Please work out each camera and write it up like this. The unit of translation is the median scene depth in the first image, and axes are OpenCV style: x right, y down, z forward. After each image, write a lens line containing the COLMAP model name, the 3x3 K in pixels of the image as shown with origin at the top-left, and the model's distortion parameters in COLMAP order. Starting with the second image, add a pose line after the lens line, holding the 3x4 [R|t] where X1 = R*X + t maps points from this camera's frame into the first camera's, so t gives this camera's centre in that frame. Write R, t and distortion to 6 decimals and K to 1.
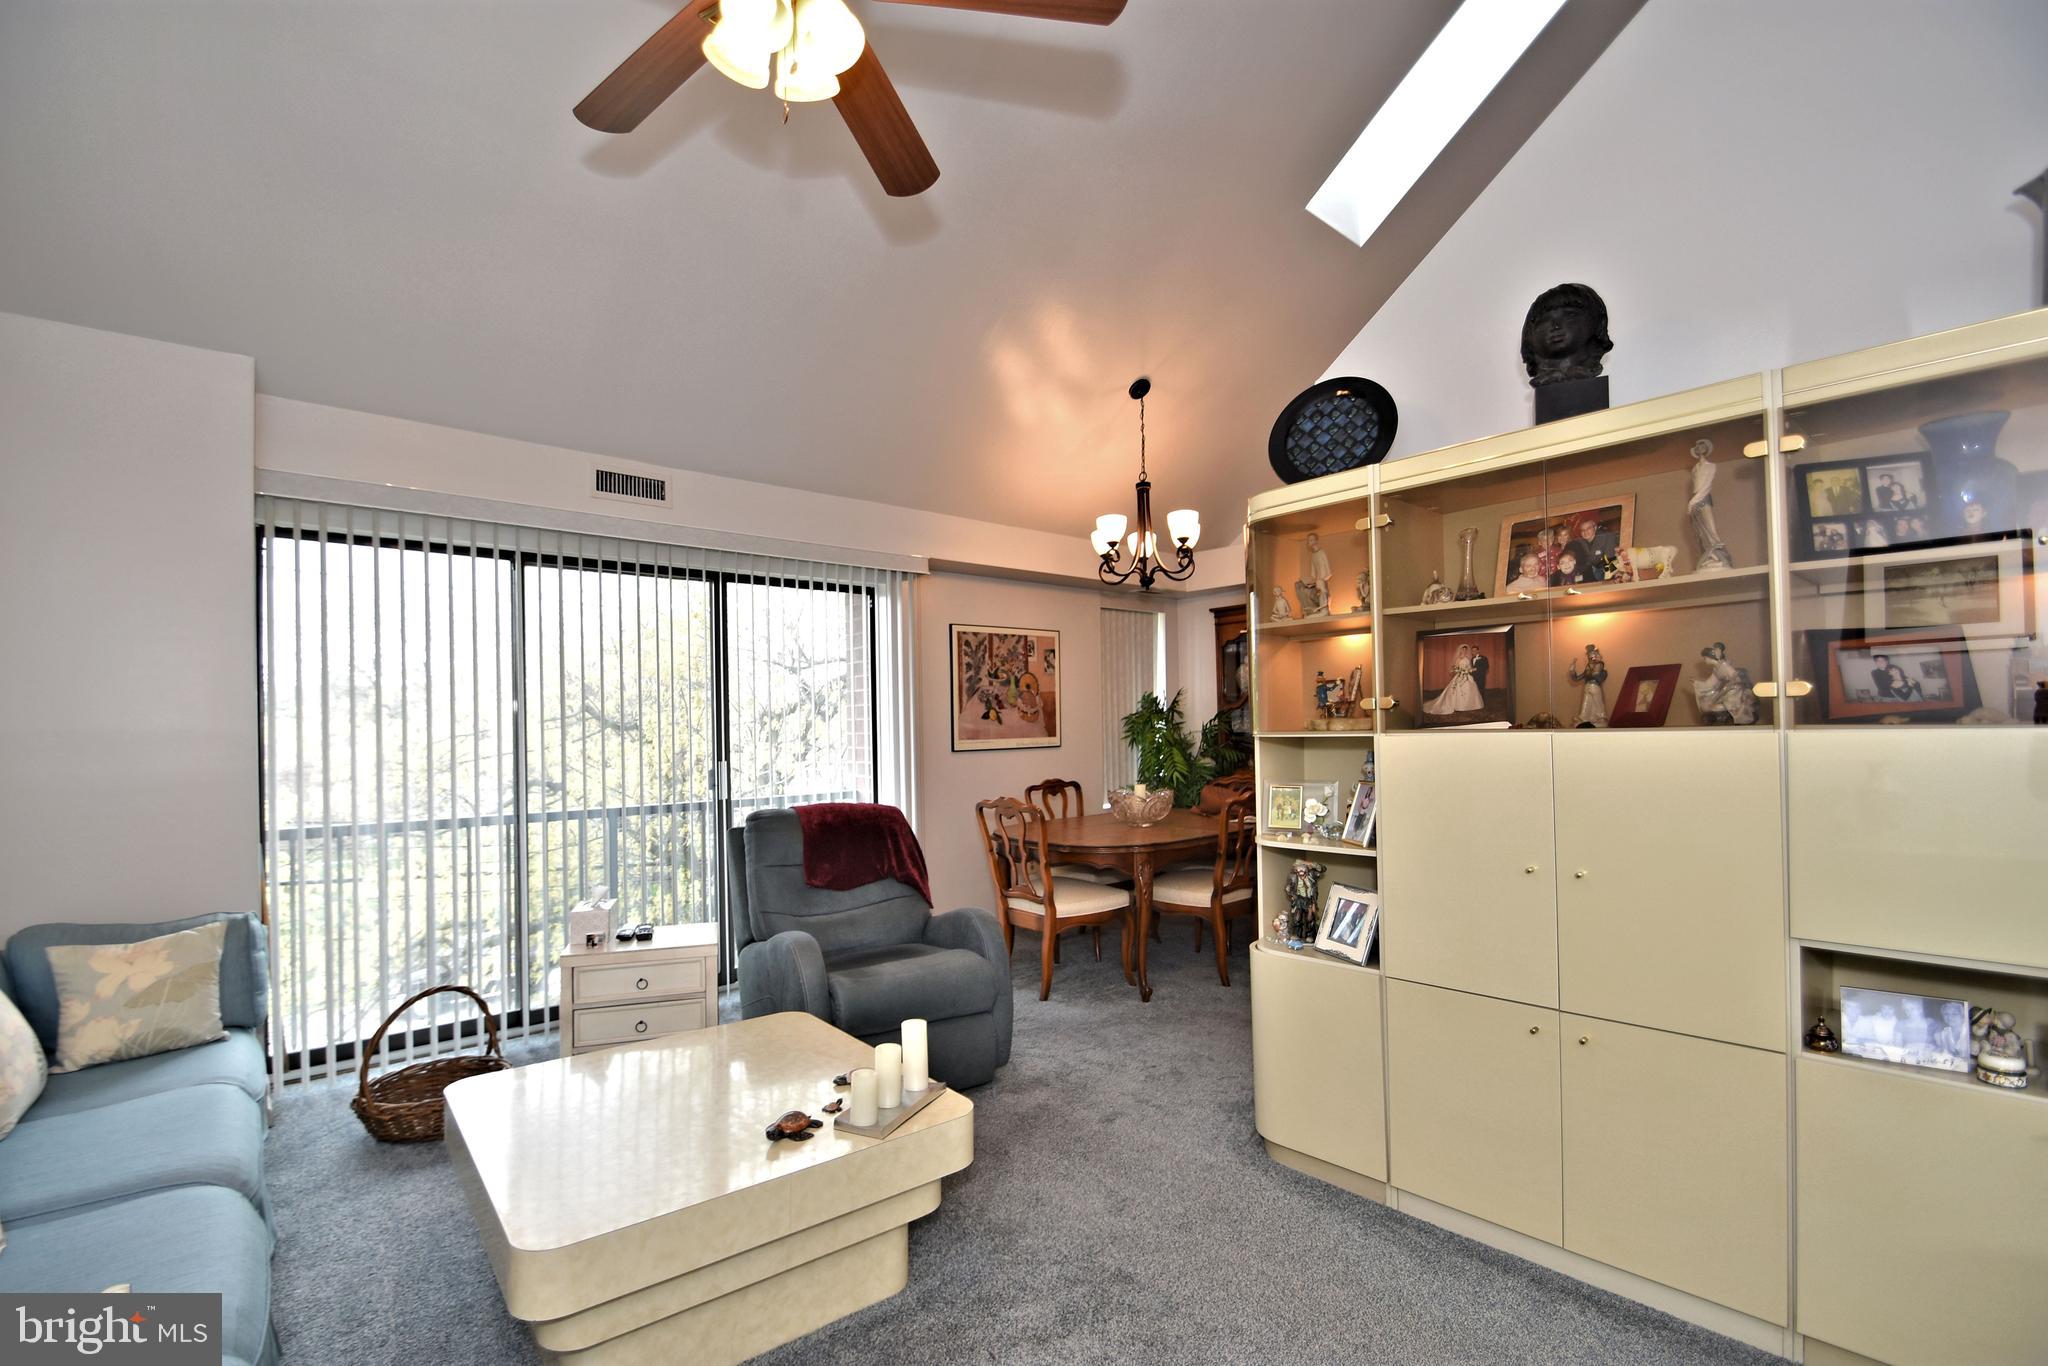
lens RADIAL K [[911.4, 0, 991.5], [0, 911.4, 725.6], [0, 0, 1]] dist [0.014143, -0.017849]
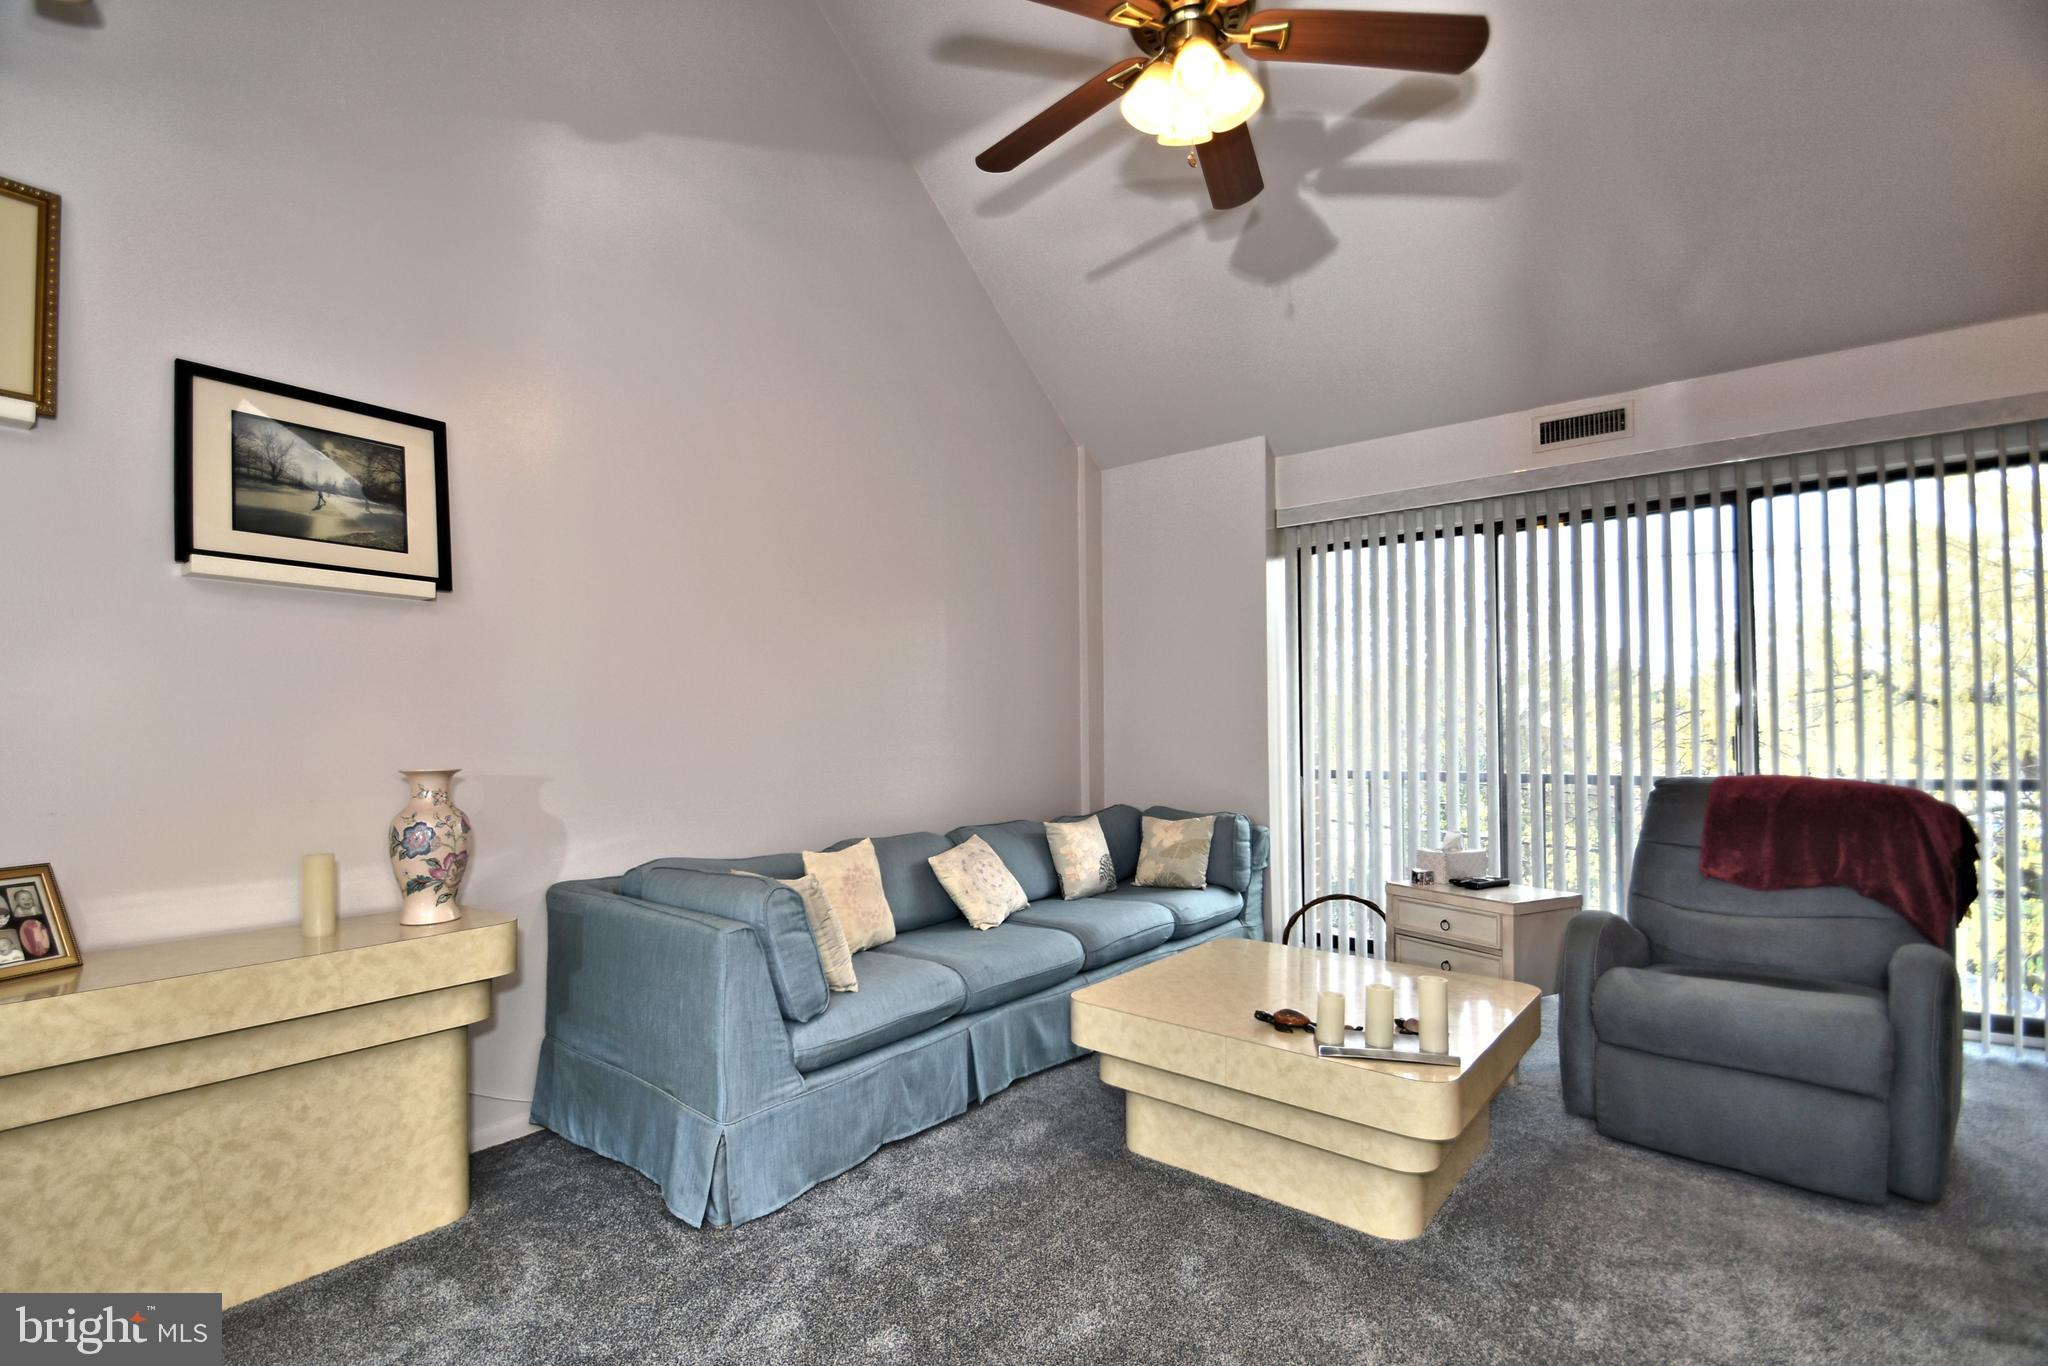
lens RADIAL K [[911.4, 0, 991.5], [0, 911.4, 725.6], [0, 0, 1]] dist [0.014143, -0.017849]
pose [[0.220338, 0.013912, -0.975324, 0.332928], [0.020628, 0.999608, 0.018919, 0.012714], [0.975205, -0.024287, 0.219965, 0.161060]]
